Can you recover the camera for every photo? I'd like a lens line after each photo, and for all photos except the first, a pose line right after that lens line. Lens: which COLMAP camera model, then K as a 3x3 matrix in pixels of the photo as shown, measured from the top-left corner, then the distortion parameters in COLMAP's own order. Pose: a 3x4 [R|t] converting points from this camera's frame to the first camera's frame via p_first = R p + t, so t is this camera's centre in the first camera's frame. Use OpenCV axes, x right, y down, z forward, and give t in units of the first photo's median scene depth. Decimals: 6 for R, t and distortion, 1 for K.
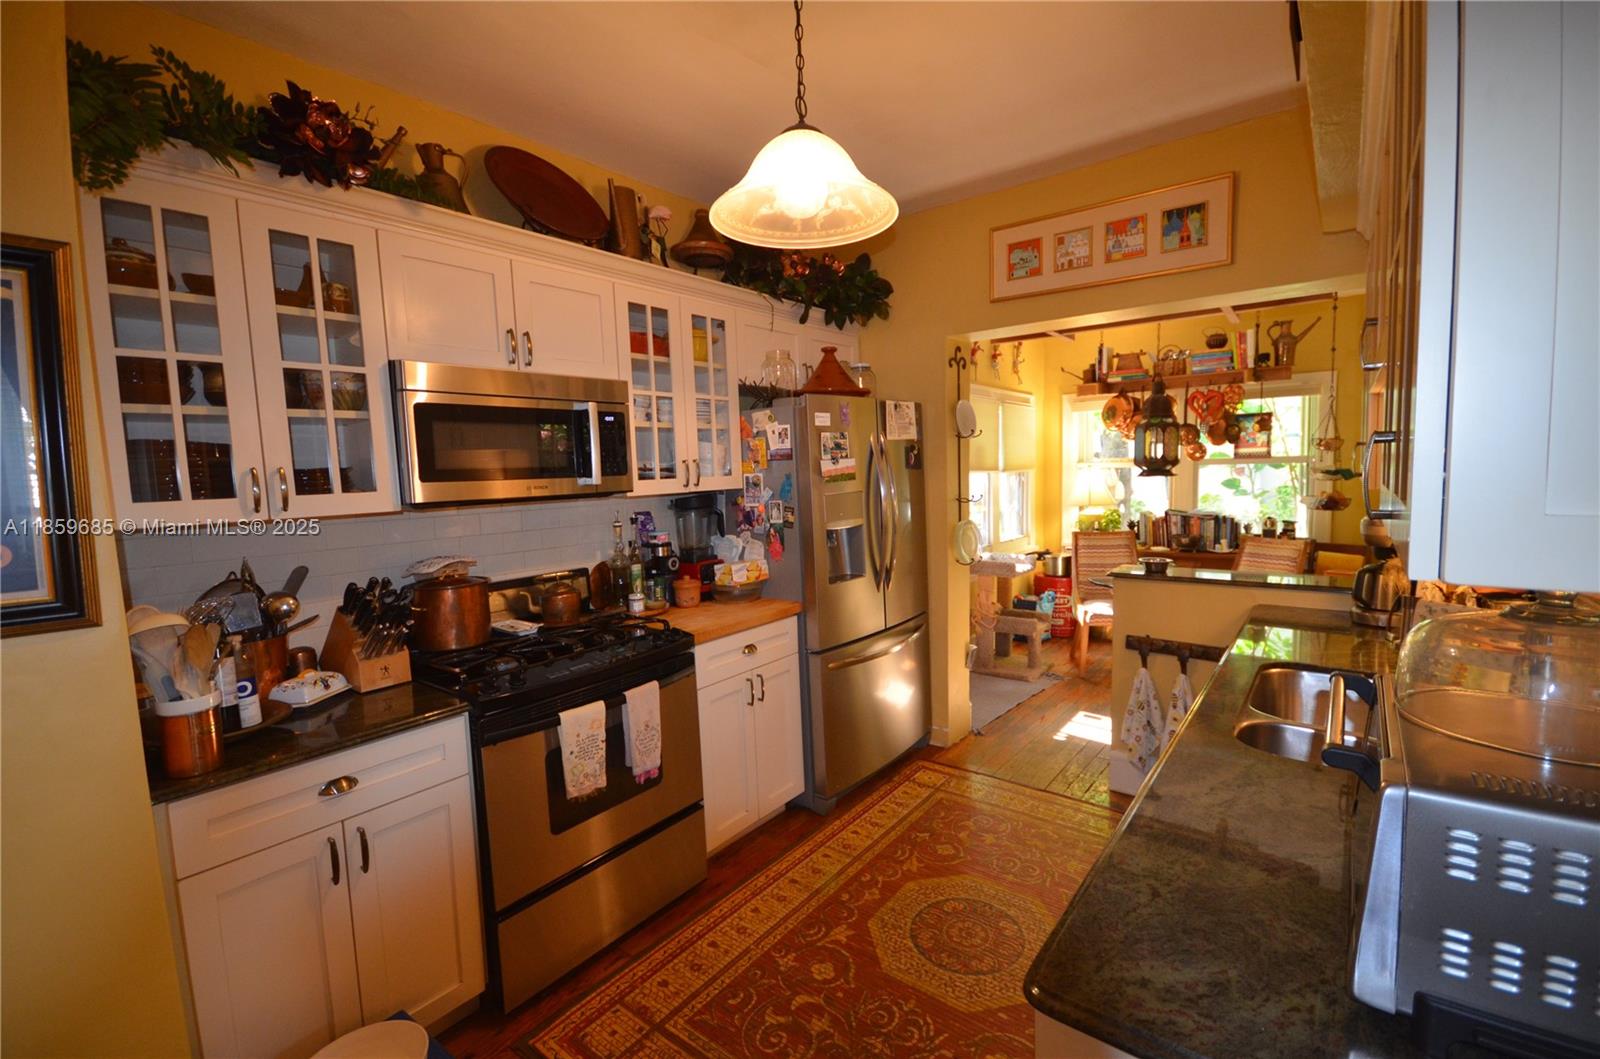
lens RADIAL K [[710.2, 0, 807.5], [0, 710.2, 533.3], [0, 0, 1]] dist [-0.000647, -0.005331]
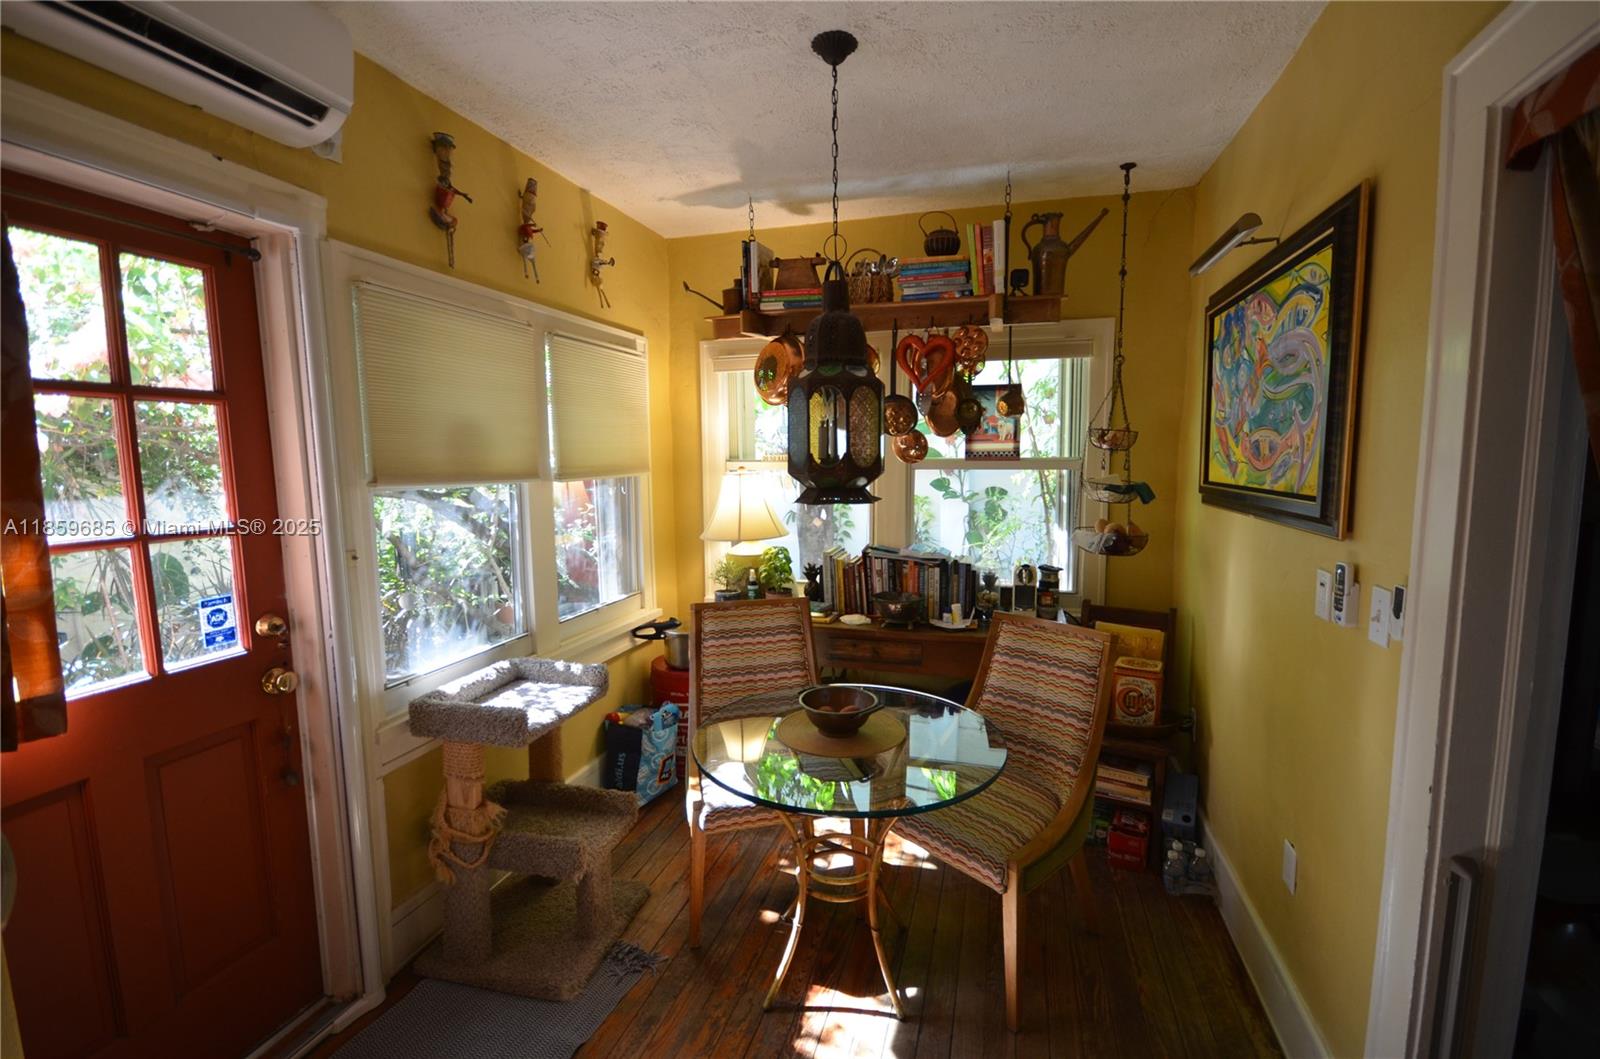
lens RADIAL K [[710.2, 0, 817.1], [0, 710.2, 527.3], [0, 0, 1]] dist [-0.000647, -0.005331]
pose [[0.927692, -0.017998, 0.372913, 0.379736], [0.014947, 0.999827, 0.011072, -0.083344], [-0.373048, -0.004697, 0.927800, 0.715866]]
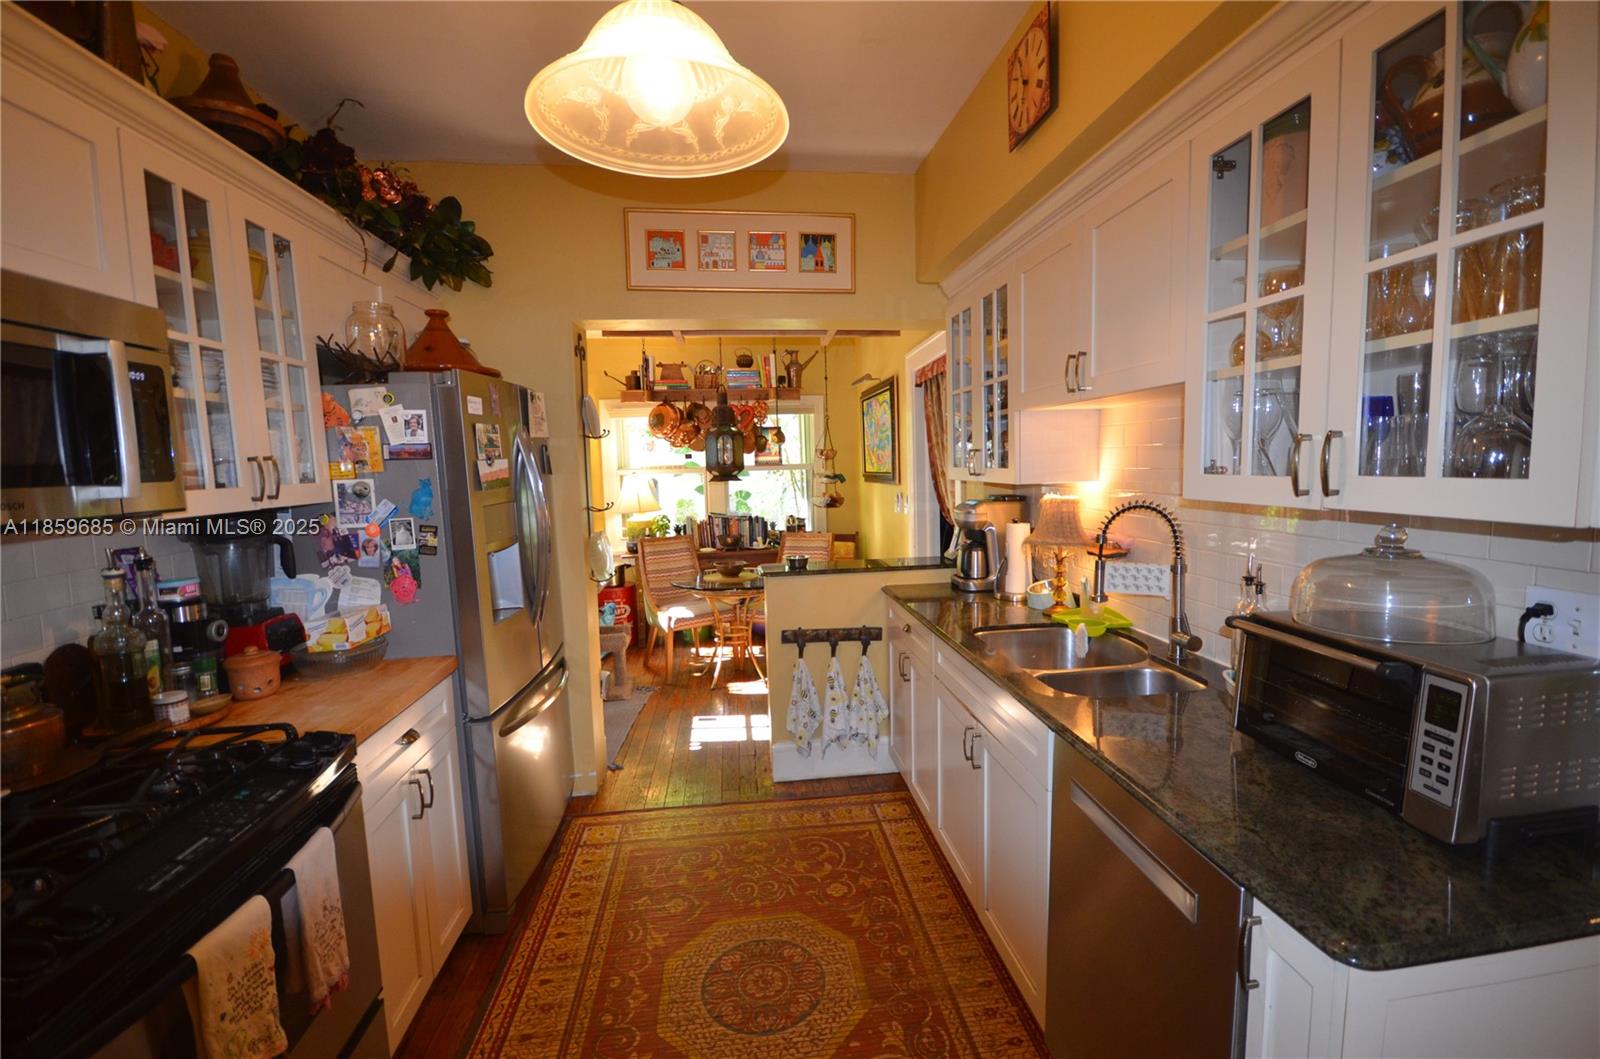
lens RADIAL K [[710.2, 0, 831.3], [0, 710.2, 529.9], [0, 0, 1]] dist [-0.000647, -0.005331]
pose [[0.701939, -0.058146, 0.709860, -0.190467], [0.071863, 0.997358, 0.010635, -0.008669], [-0.708603, 0.043548, 0.704262, 0.164463]]
